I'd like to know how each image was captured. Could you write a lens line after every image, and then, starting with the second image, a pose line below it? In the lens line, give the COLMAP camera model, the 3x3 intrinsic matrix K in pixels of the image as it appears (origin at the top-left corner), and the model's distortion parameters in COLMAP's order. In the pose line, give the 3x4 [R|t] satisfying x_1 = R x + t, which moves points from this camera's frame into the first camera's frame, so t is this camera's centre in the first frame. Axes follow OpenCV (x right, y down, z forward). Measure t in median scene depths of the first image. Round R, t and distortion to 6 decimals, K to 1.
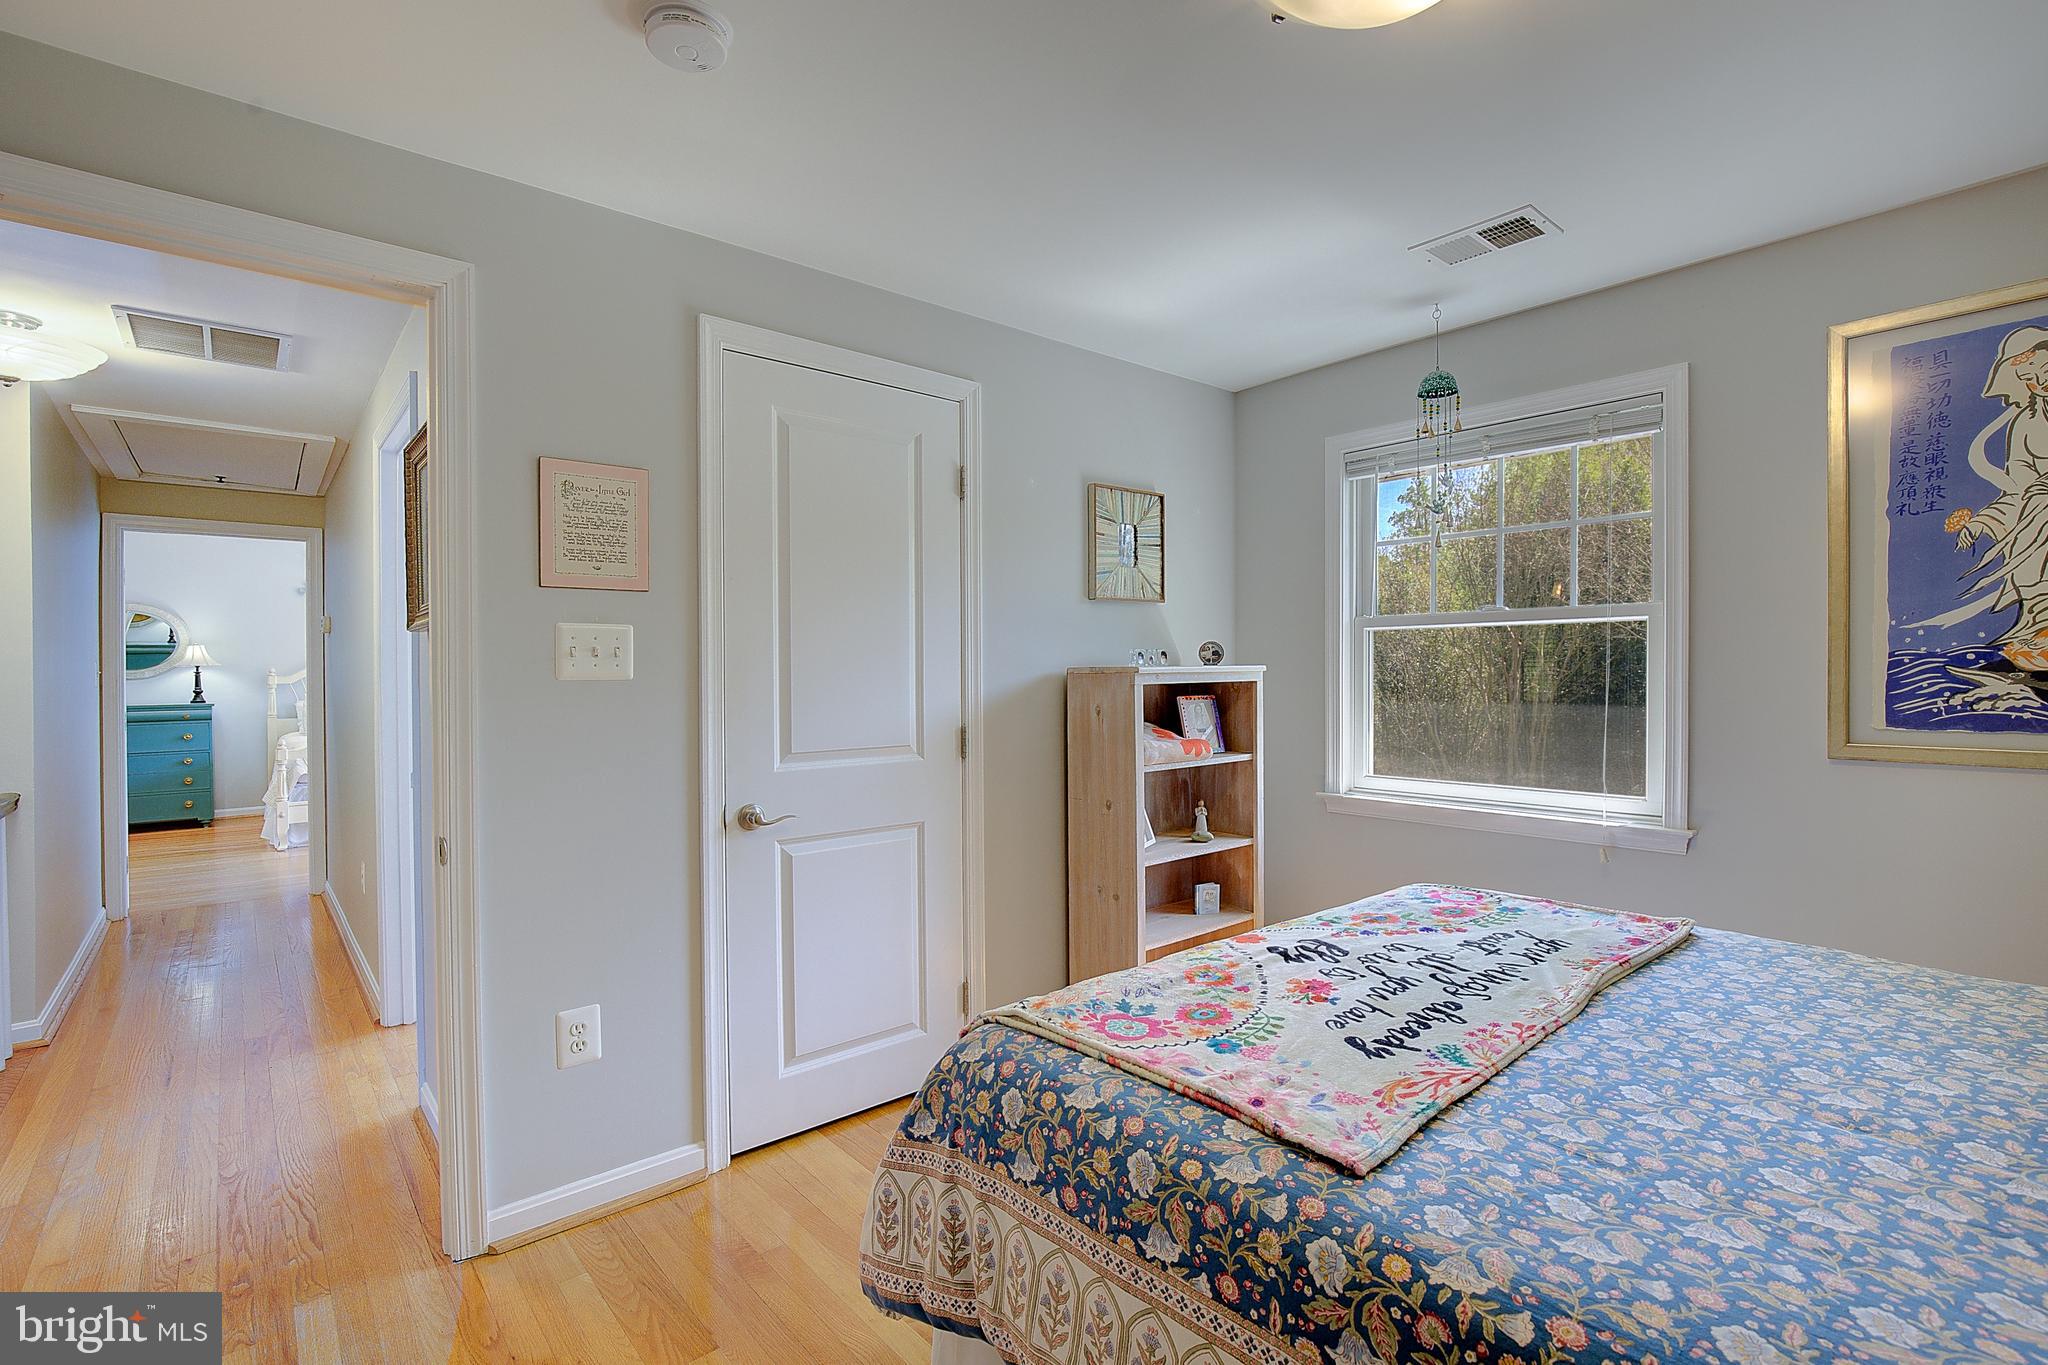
lens RADIAL K [[939.3, 0, 1045.5], [0, 939.3, 679.1], [0, 0, 1]] dist [-0.016461, 0.000119]
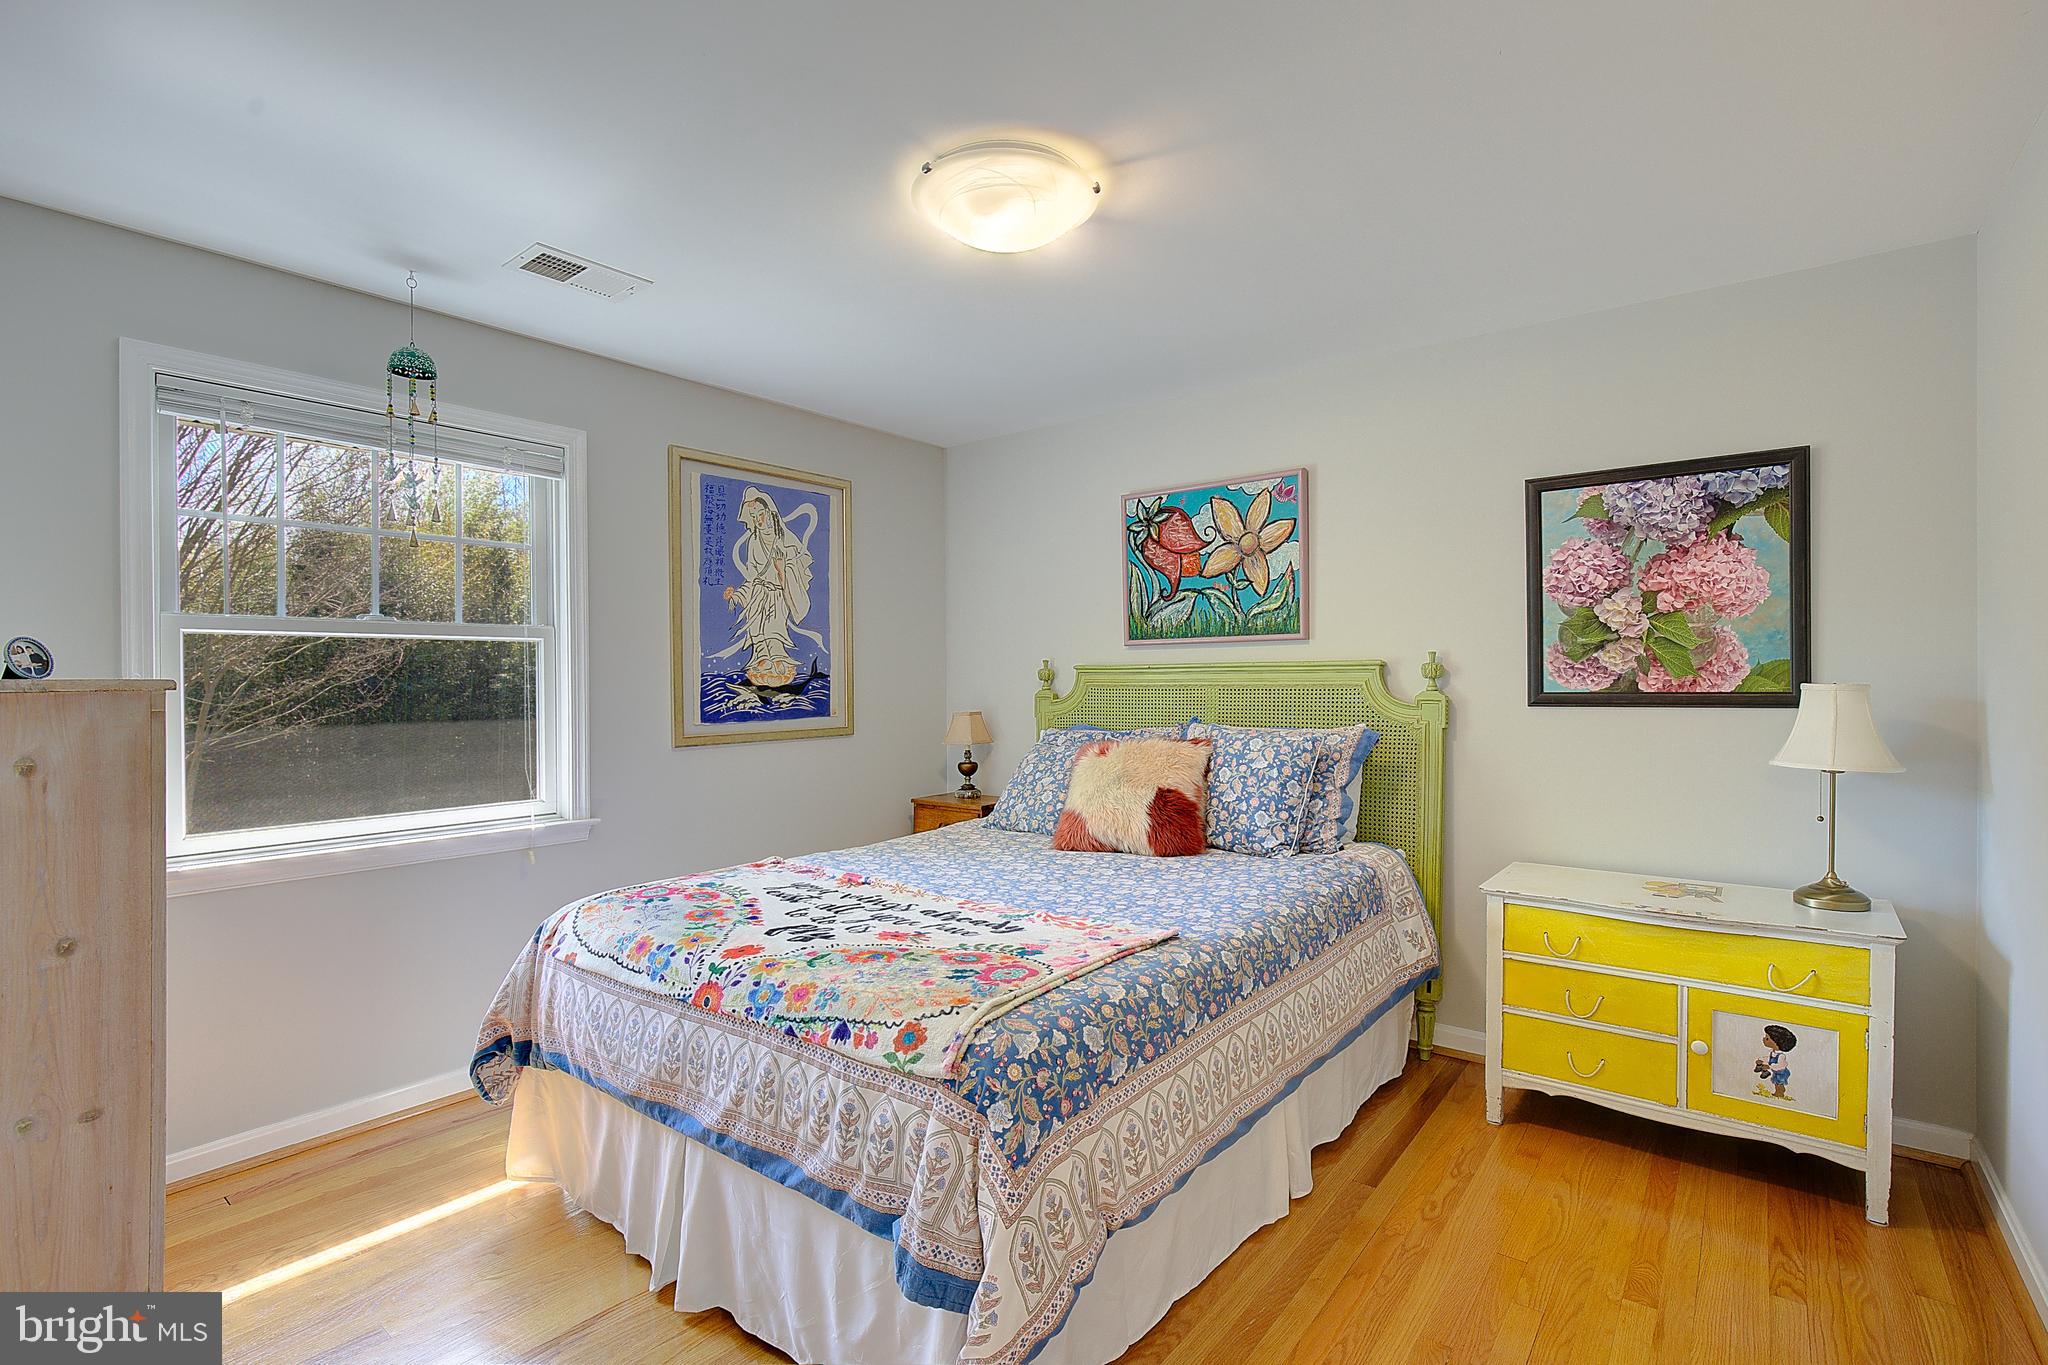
lens RADIAL K [[939.3, 0, 1045.5], [0, 939.3, 679.1], [0, 0, 1]] dist [-0.016461, 0.000119]
pose [[-0.188955, 0.009574, 0.981939, -0.759550], [0.018362, 0.999812, -0.006215, -0.000200], [-0.981814, 0.016856, -0.189095, 0.800764]]
